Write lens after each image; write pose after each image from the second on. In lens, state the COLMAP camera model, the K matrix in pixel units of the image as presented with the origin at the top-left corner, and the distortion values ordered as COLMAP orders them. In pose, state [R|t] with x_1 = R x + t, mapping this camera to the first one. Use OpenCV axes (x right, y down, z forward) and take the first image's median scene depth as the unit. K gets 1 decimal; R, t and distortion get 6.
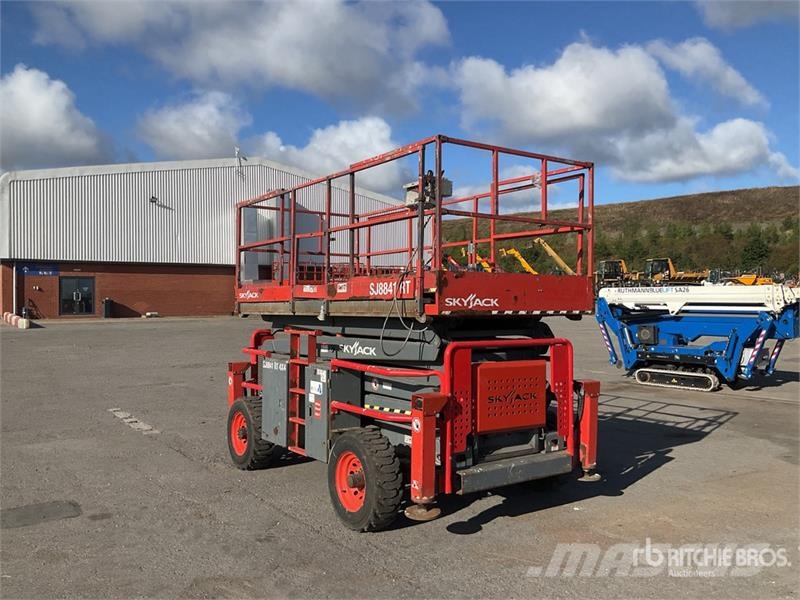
lens RADIAL K [[662.1, 0, 400.0], [0, 662.1, 300.0], [0, 0, 1]] dist [0.090460, -0.188197]
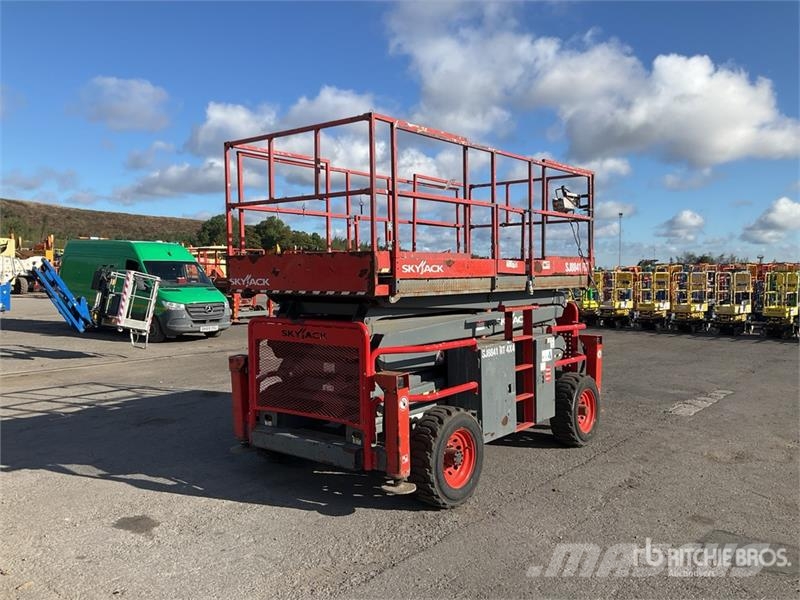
lens RADIAL K [[662.1, 0, 400.0], [0, 662.1, 300.0], [0, 0, 1]] dist [0.090460, -0.188197]
pose [[-0.271921, -0.037962, 0.961570, -0.969035], [-0.004266, 0.999259, 0.038244, -0.000598], [-0.962310, 0.006297, -0.271882, 1.331573]]
